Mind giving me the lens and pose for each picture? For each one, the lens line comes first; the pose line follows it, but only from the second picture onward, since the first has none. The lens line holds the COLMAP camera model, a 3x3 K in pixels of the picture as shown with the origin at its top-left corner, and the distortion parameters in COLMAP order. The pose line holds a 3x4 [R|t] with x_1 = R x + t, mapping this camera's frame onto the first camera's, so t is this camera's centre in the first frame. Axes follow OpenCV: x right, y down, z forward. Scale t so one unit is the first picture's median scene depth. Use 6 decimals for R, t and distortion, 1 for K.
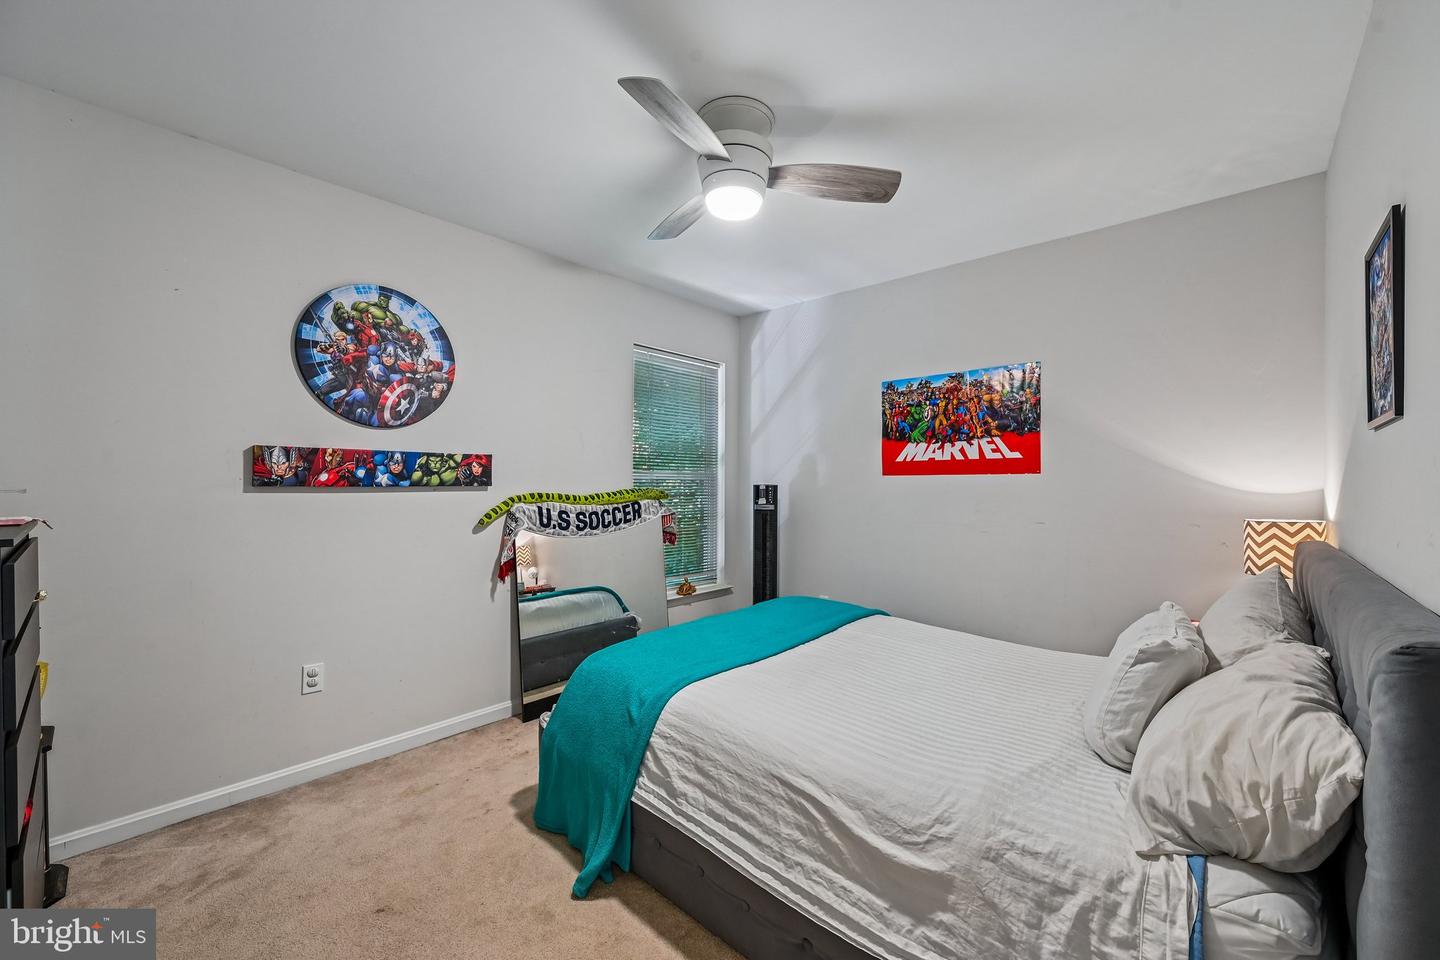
lens RADIAL K [[568.1, 0, 723.3], [0, 568.1, 481.2], [0, 0, 1]] dist [-0.002427, 0.000171]
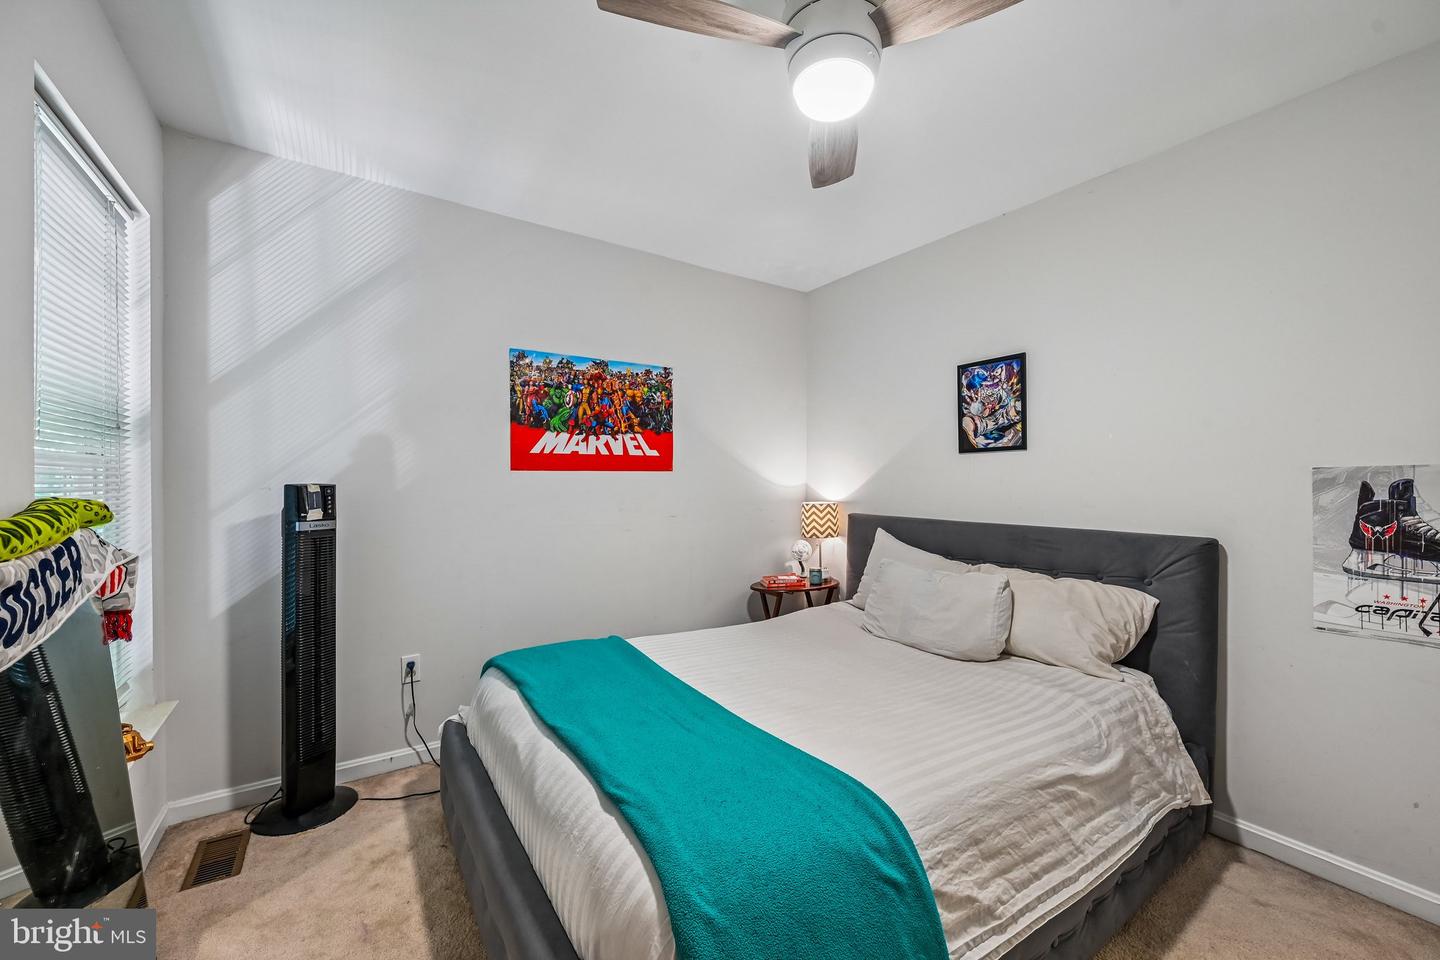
lens RADIAL K [[568.1, 0, 726.9], [0, 568.1, 483.9], [0, 0, 1]] dist [-0.002427, 0.000171]
pose [[0.224442, -0.009793, 0.974438, -0.436073], [-0.002235, 0.999942, 0.010564, -0.000810], [-0.974485, -0.004549, 0.224407, 0.592525]]
